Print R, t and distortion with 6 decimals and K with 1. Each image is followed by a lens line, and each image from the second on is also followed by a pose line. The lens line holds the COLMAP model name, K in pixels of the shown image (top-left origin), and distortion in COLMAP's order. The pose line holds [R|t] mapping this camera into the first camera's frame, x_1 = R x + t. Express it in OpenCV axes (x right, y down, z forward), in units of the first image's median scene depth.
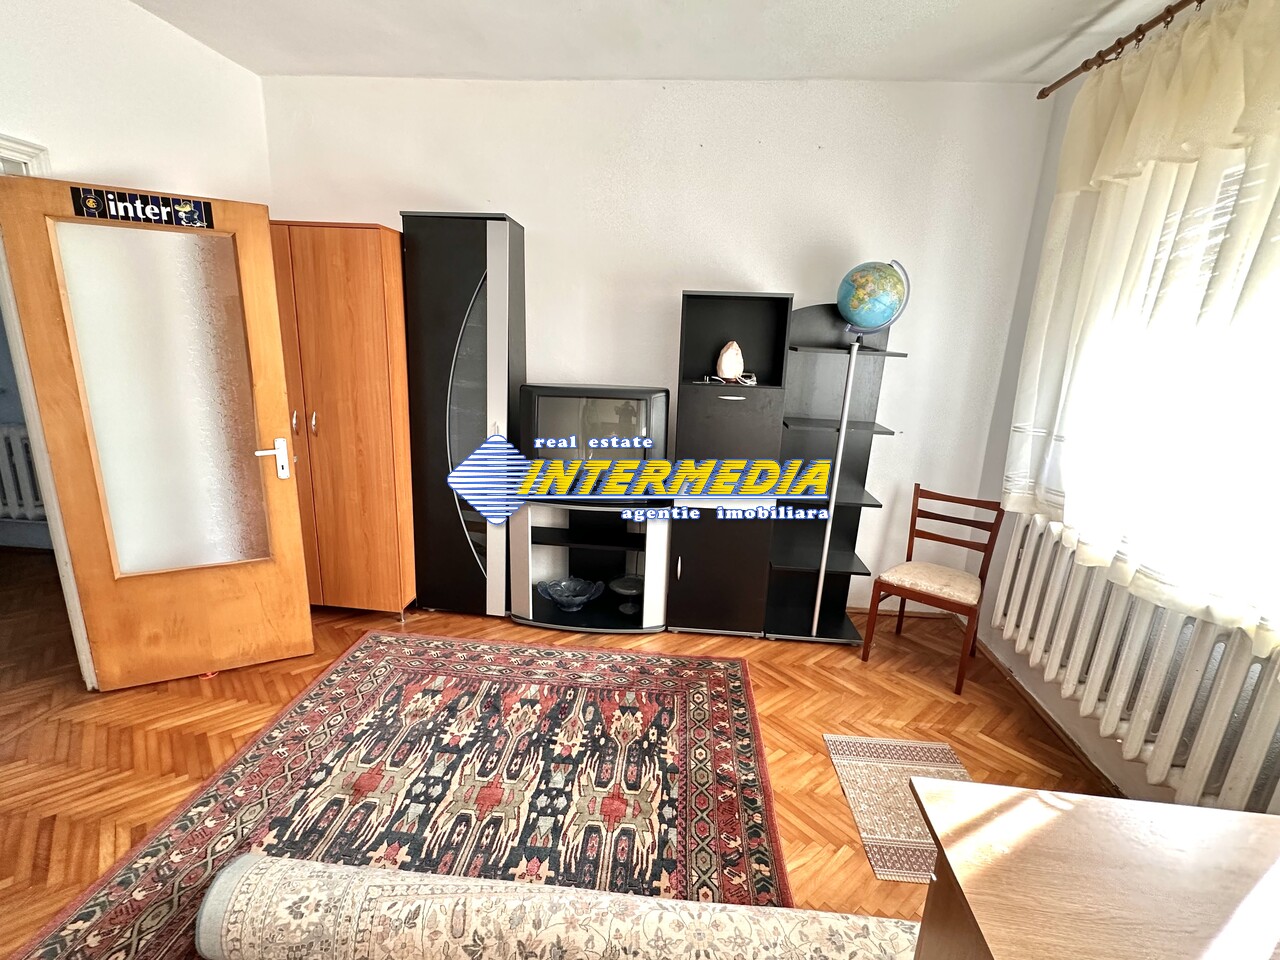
lens RADIAL K [[583.9, 0, 638.4], [0, 583.9, 485.0], [0, 0, 1]] dist [0.019234, 0.000510]
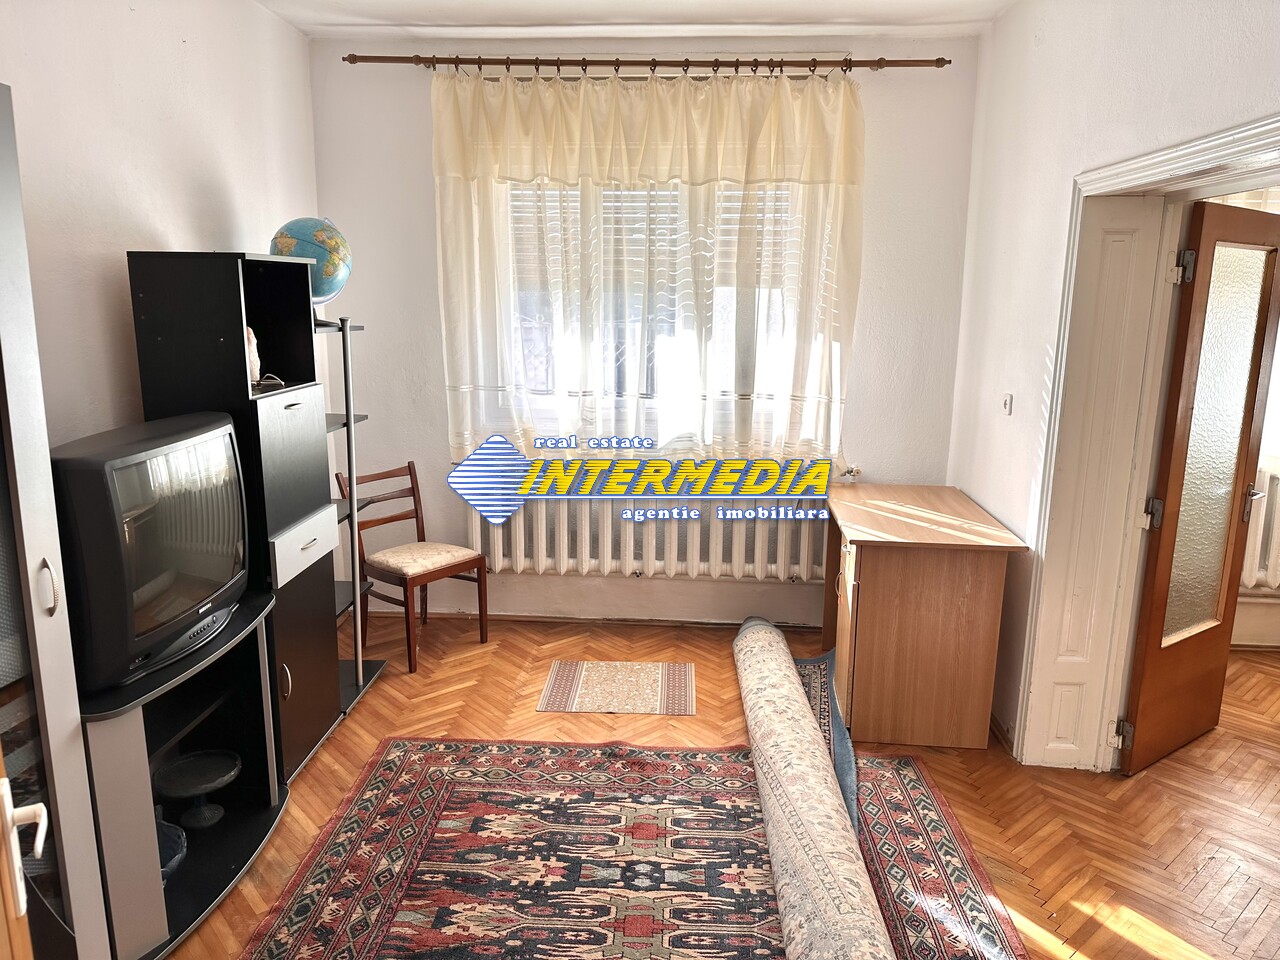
lens RADIAL K [[898.9, 0, 639.6], [0, 898.9, 480.1], [0, 0, 1]] dist [0.004160, -0.000054]
pose [[-0.034028, -0.229291, 0.972763, -1.112020], [0.247150, 0.941165, 0.230488, -0.253183], [-0.968380, 0.248261, 0.024643, 0.729887]]
